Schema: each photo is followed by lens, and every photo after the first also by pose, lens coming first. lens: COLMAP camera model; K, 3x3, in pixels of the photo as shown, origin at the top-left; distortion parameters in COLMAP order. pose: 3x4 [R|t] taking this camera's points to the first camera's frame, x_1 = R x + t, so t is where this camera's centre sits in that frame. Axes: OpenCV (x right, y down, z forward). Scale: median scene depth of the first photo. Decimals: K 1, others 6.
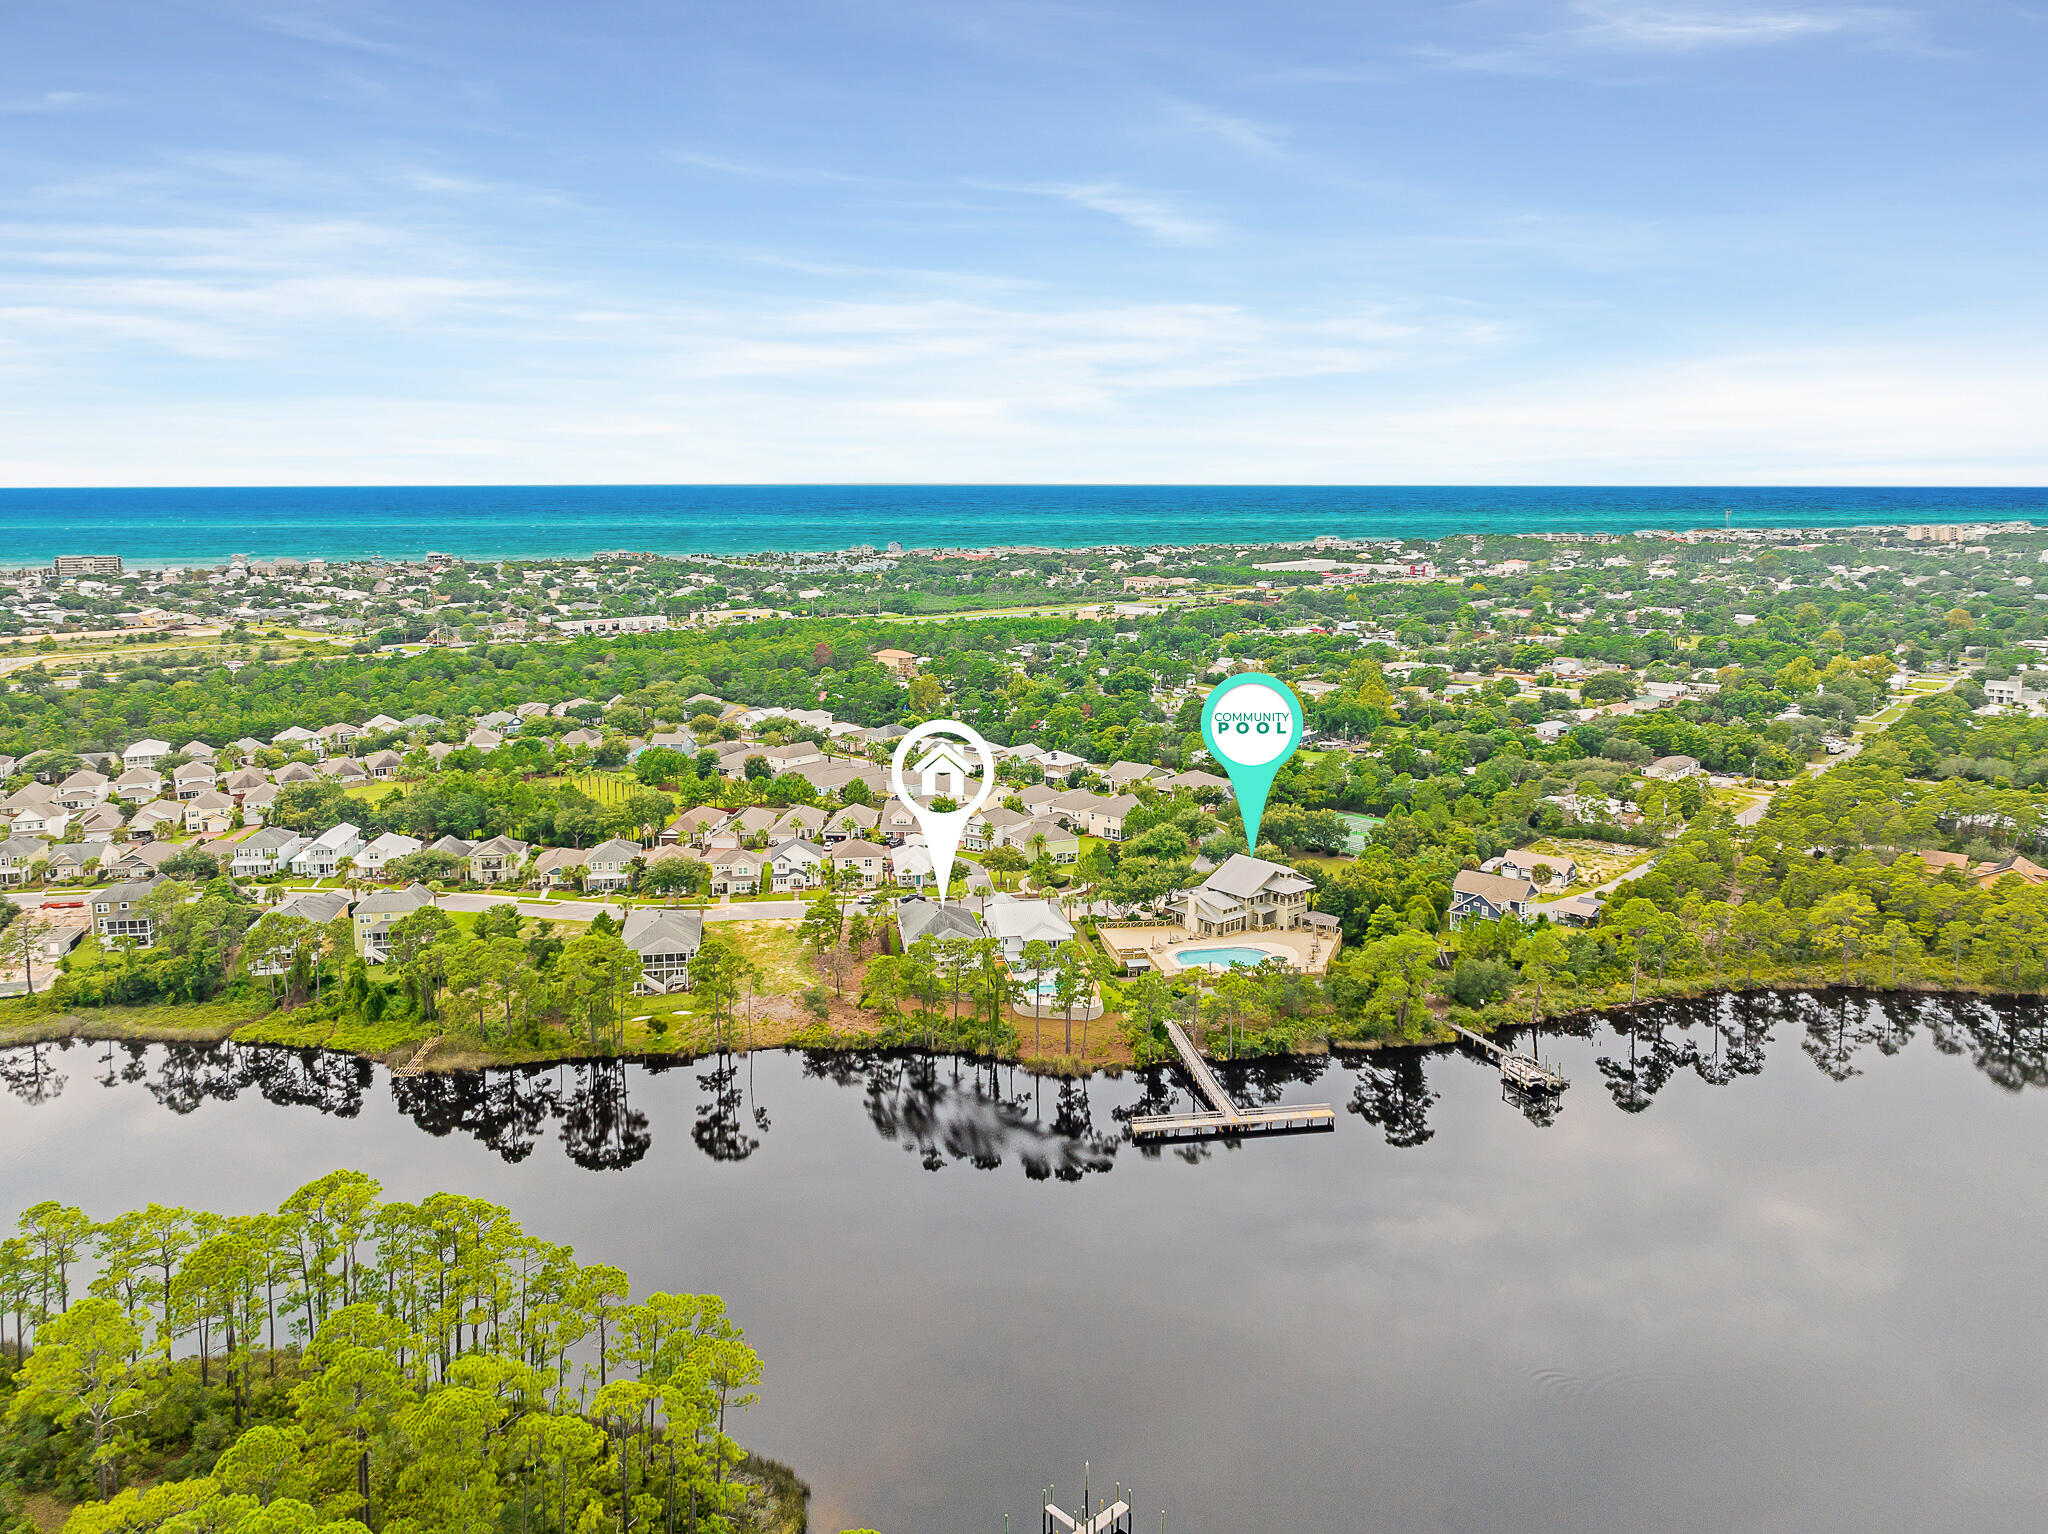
lens RADIAL K [[1416.4, 0, 1024.0], [0, 1416.4, 767.0], [0, 0, 1]] dist [-0.028577, -0.002999]
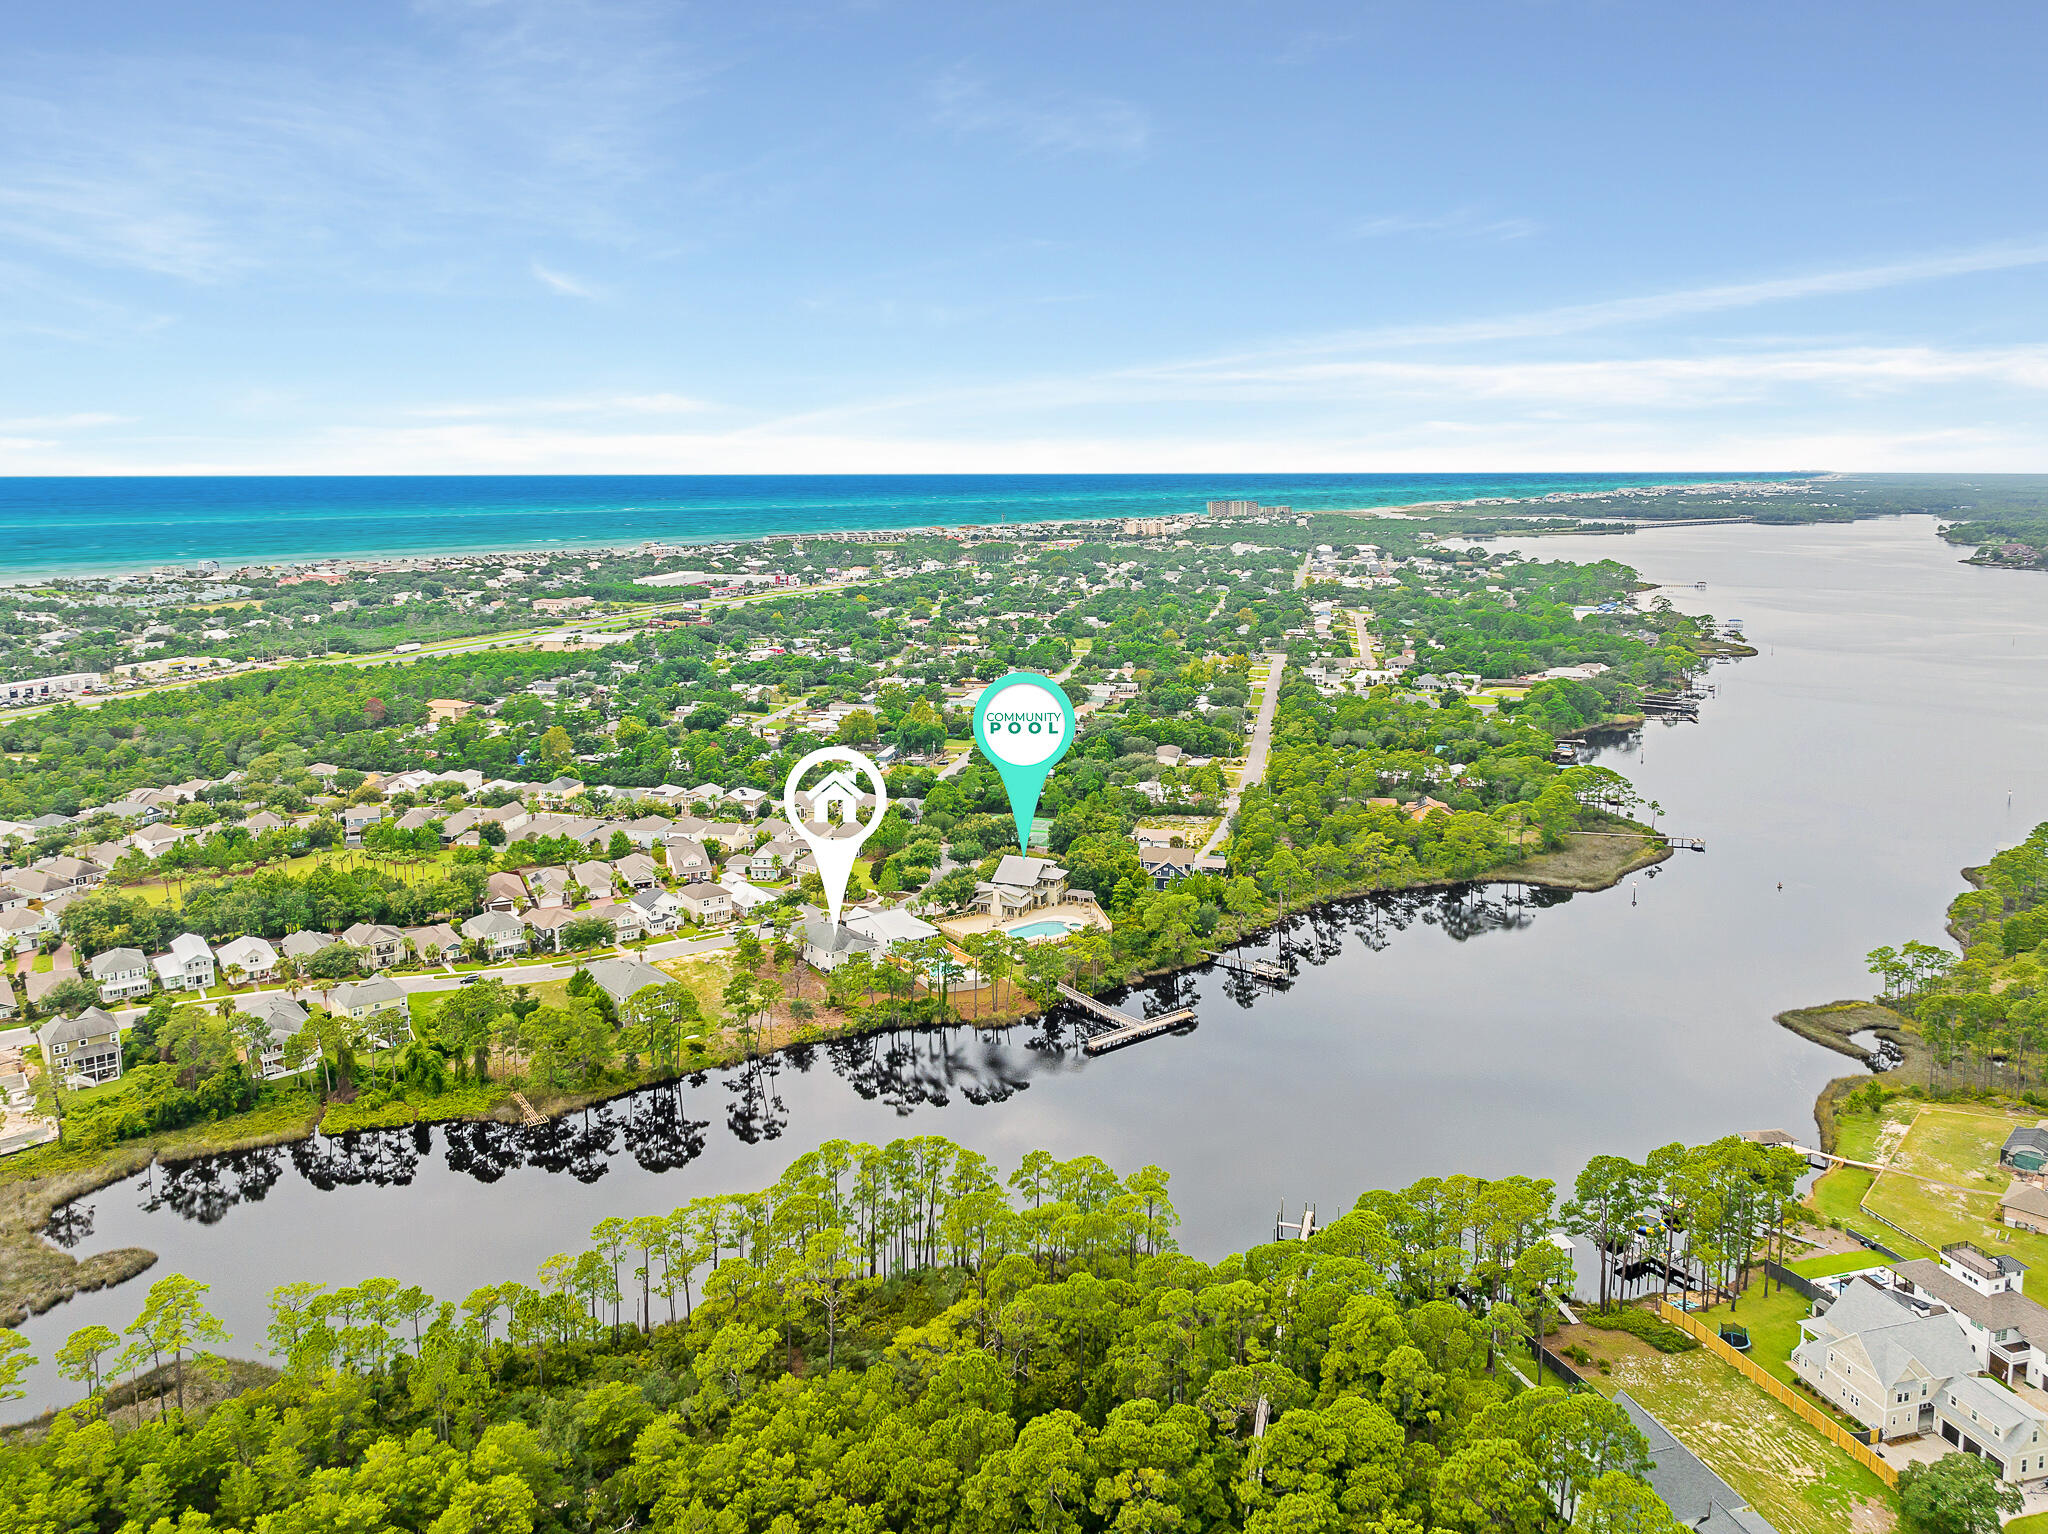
lens RADIAL K [[1416.4, 0, 1024.0], [0, 1416.4, 767.0], [0, 0, 1]] dist [-0.028577, -0.002999]
pose [[0.866503, -0.093233, 0.490387, -0.592072], [0.087684, 0.995556, 0.034341, -0.082346], [-0.491410, 0.013242, 0.870828, -0.237288]]
